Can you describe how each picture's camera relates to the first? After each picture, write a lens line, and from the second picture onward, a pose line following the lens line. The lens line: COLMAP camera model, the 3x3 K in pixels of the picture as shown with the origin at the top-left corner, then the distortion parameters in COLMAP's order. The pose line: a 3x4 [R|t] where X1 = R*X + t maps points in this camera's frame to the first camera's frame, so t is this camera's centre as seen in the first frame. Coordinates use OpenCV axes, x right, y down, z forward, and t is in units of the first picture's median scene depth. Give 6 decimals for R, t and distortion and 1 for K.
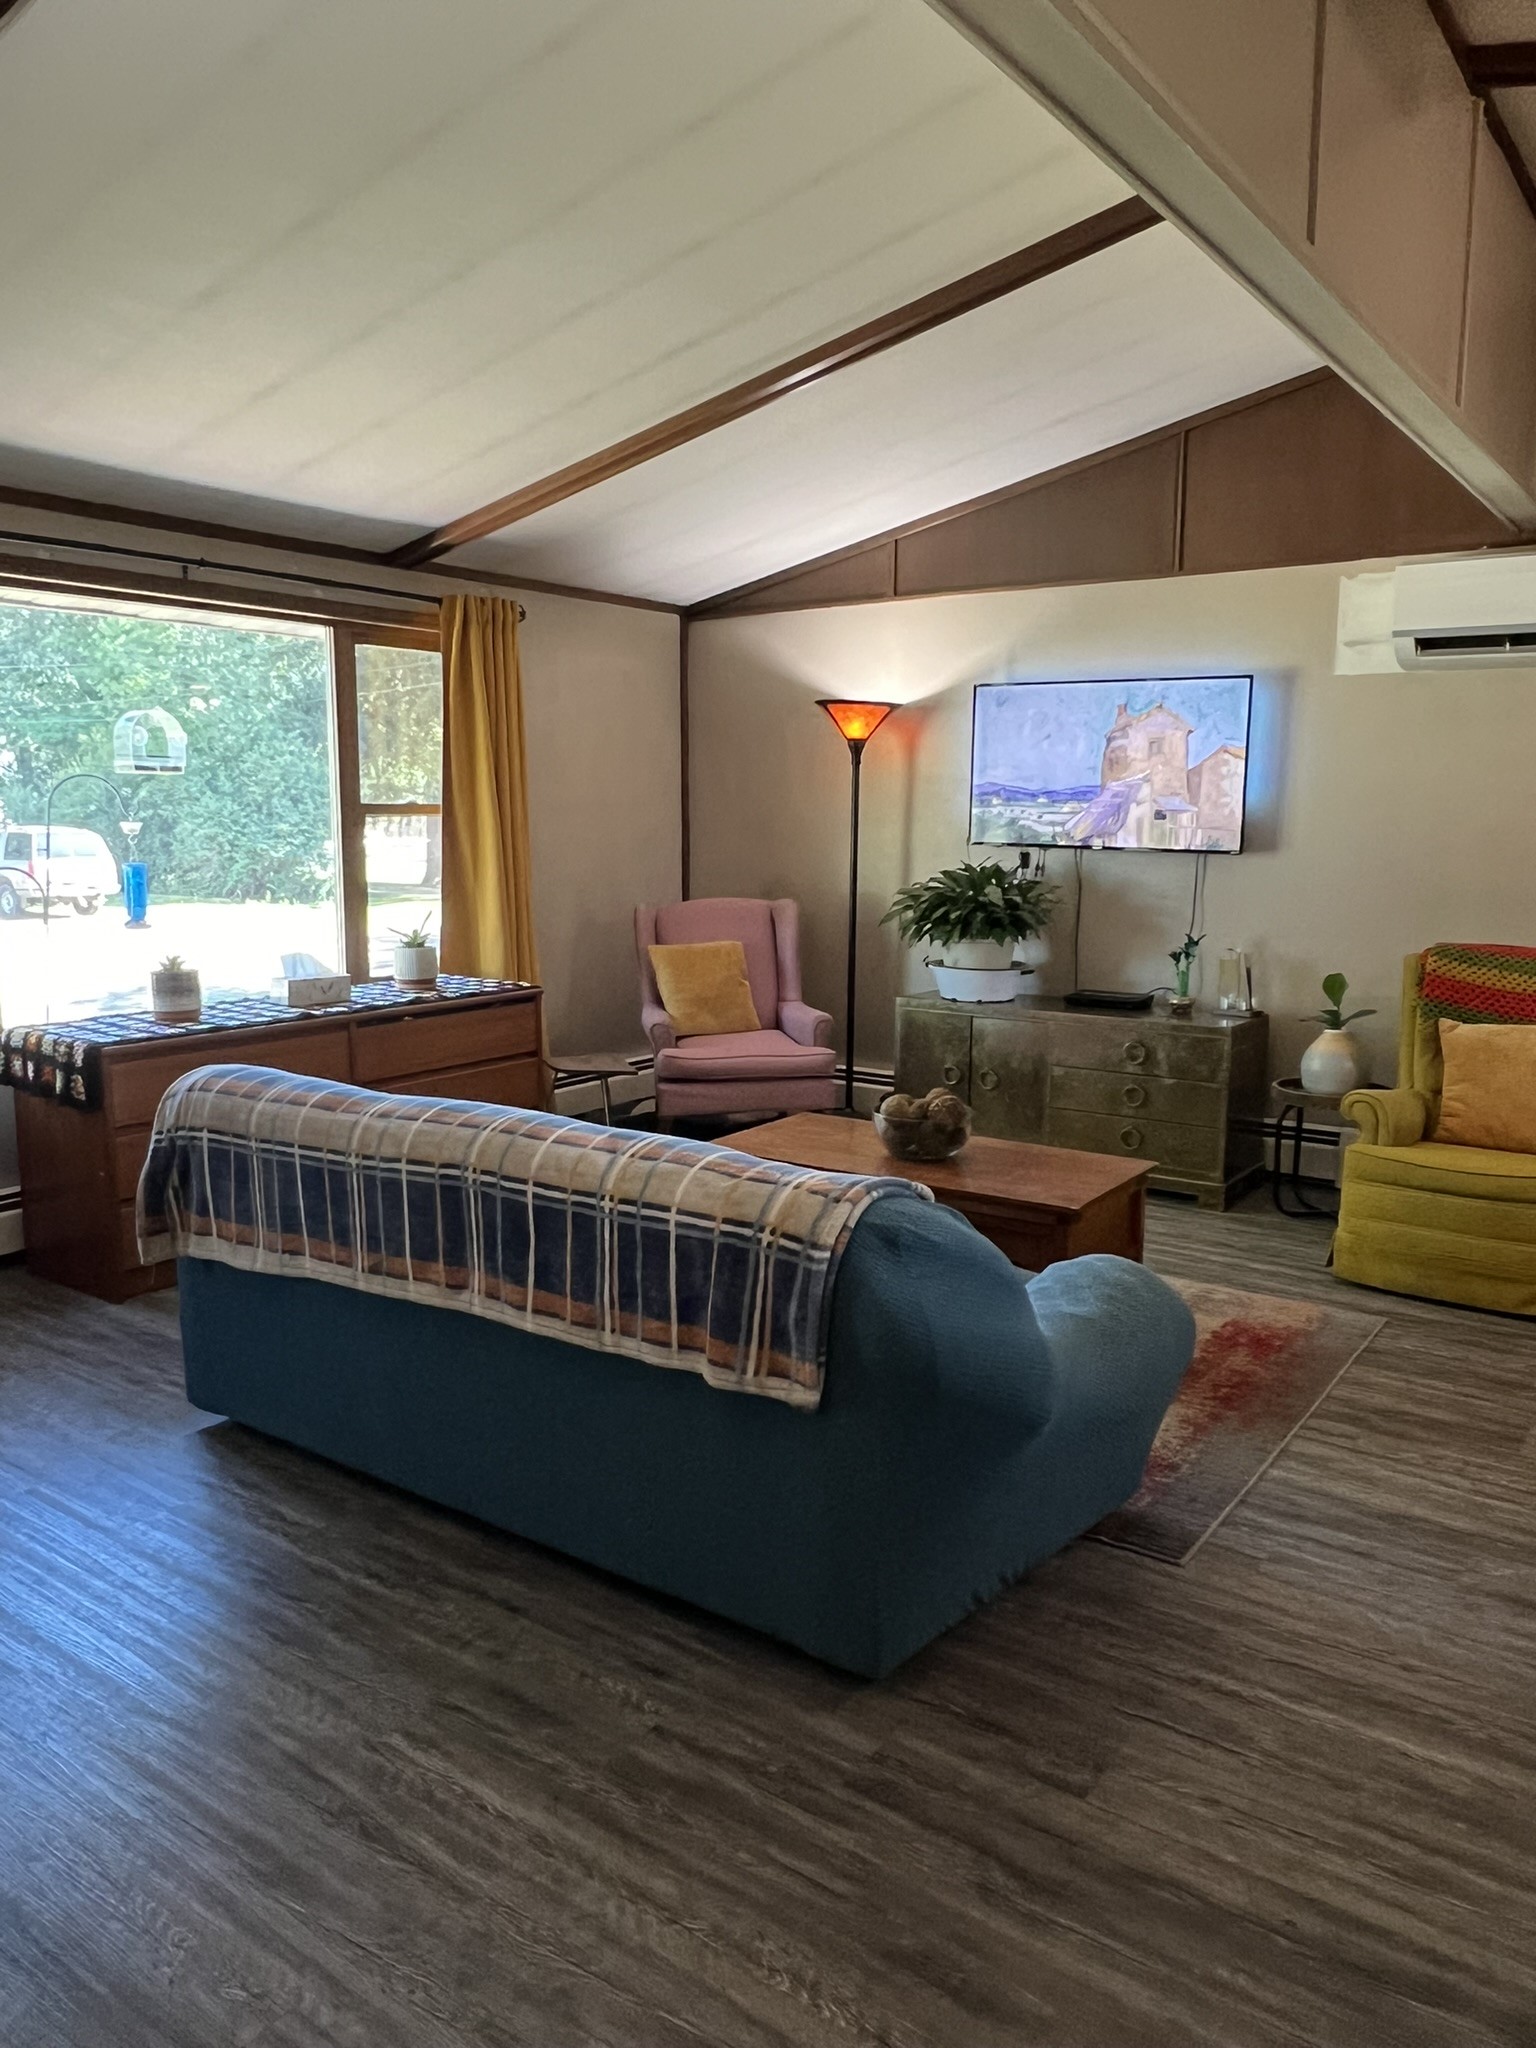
lens RADIAL K [[1457.9, 0, 756.4], [0, 1457.9, 1022.1], [0, 0, 1]] dist [0.004149, -0.009396]
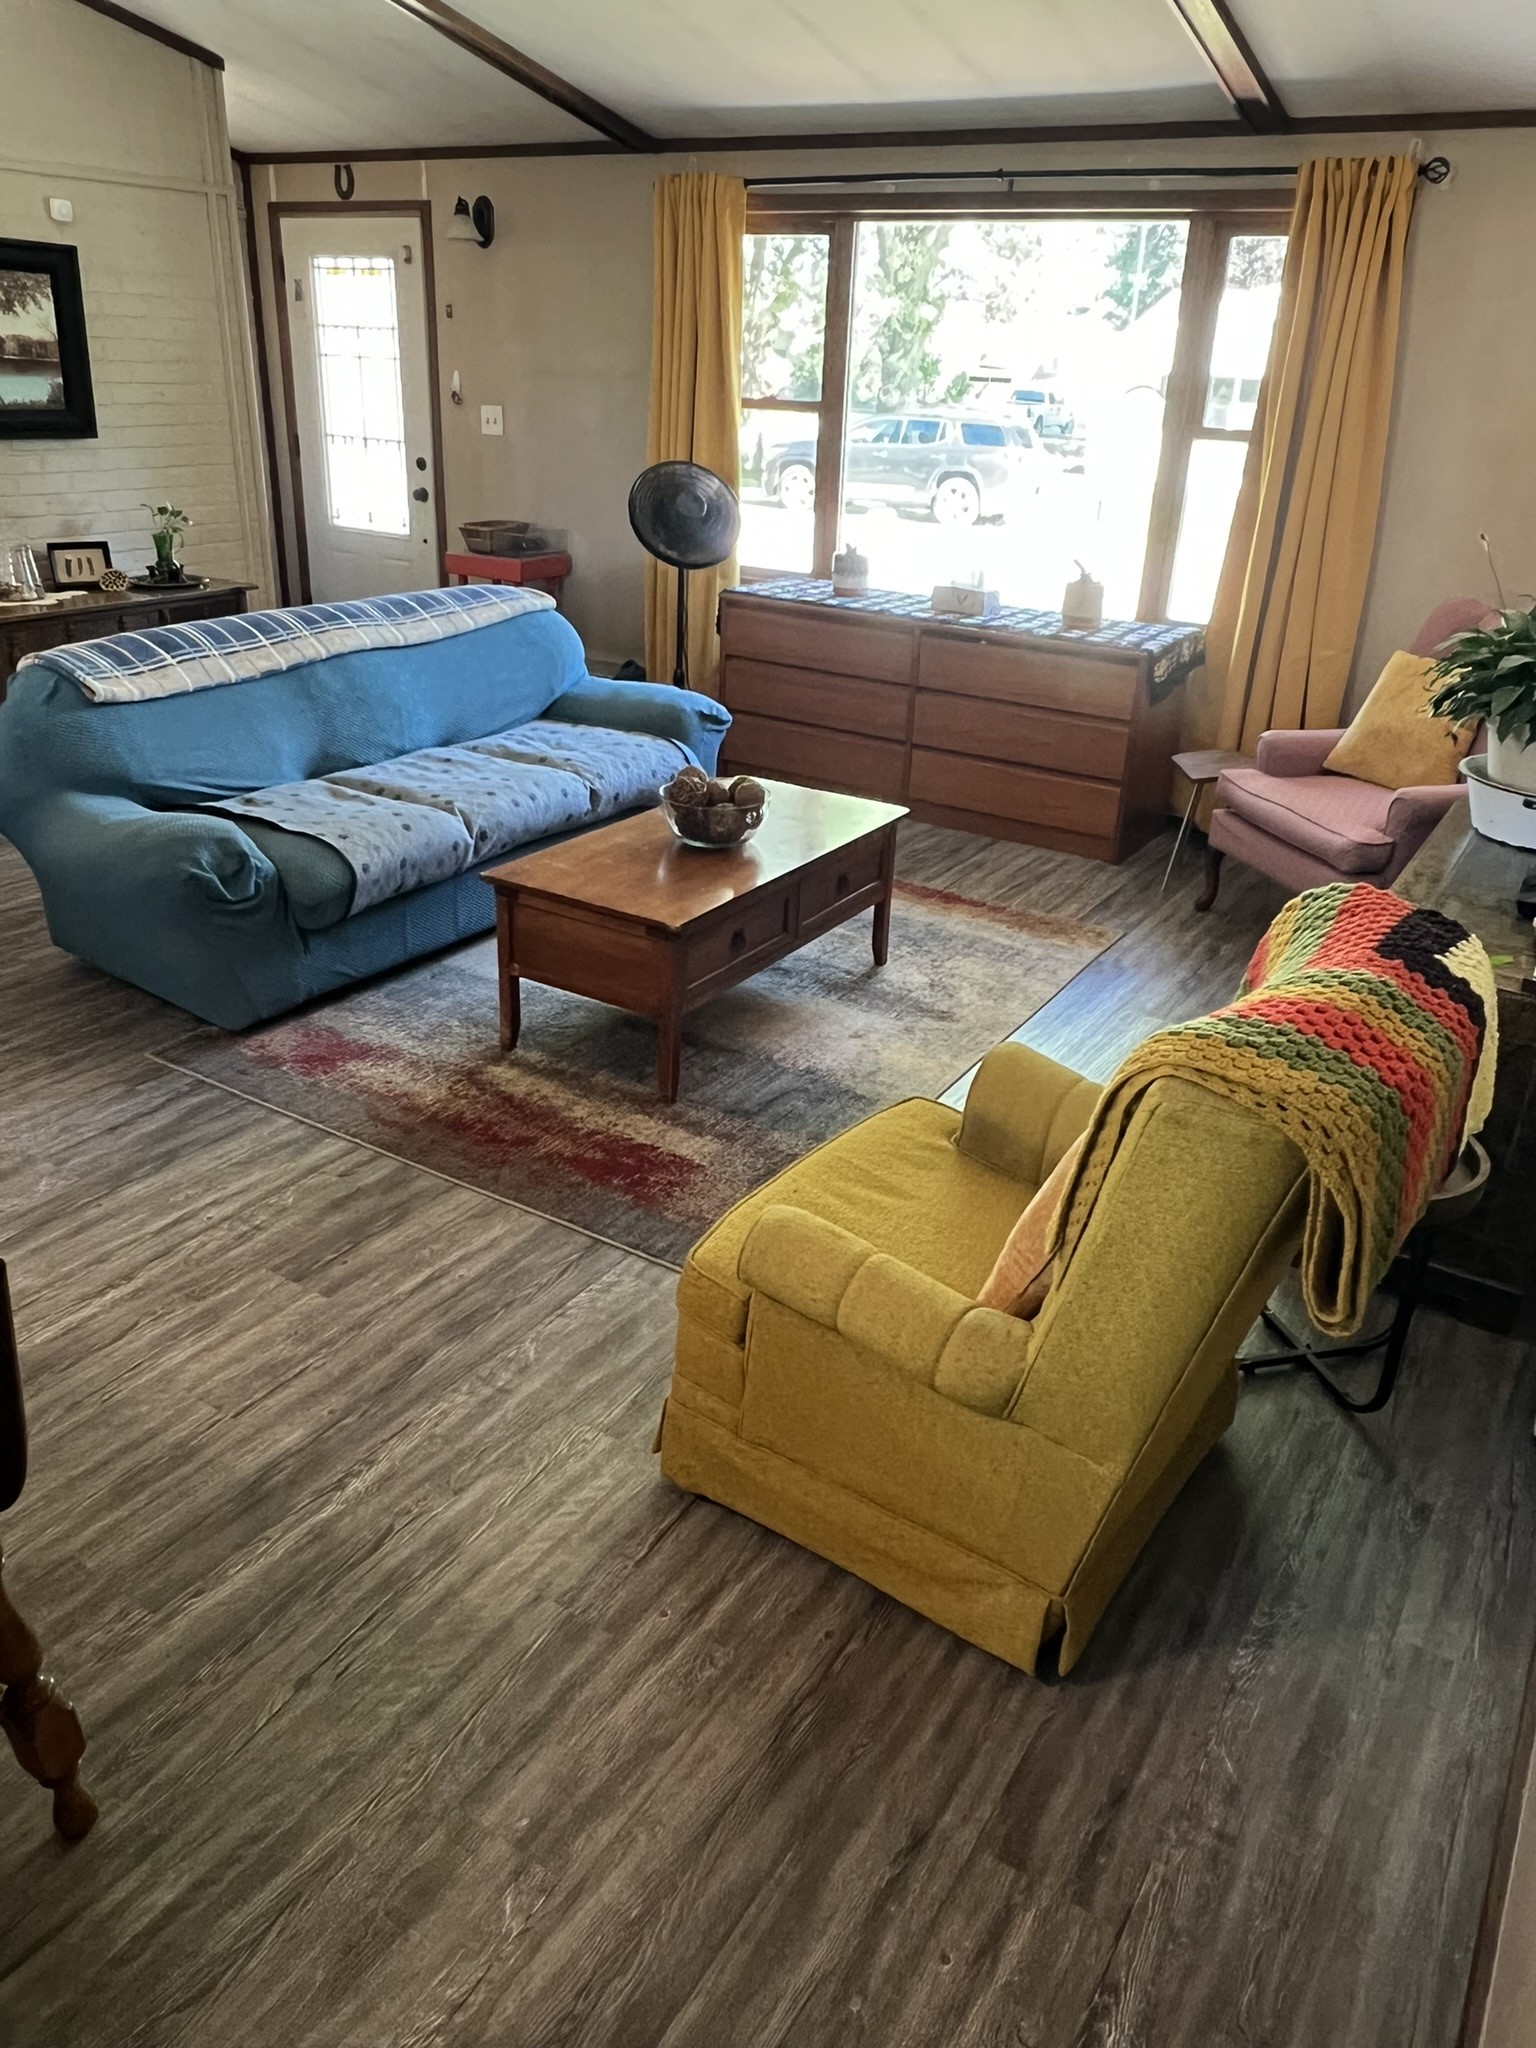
lens RADIAL K [[1457.9, 0, 767.5], [0, 1457.9, 1022.7], [0, 0, 1]] dist [0.004149, -0.009396]
pose [[0.067098, 0.417953, -0.905987, 0.738354], [-0.185345, 0.897450, 0.400288, -0.134002], [0.980380, 0.141062, 0.137683, 0.677208]]
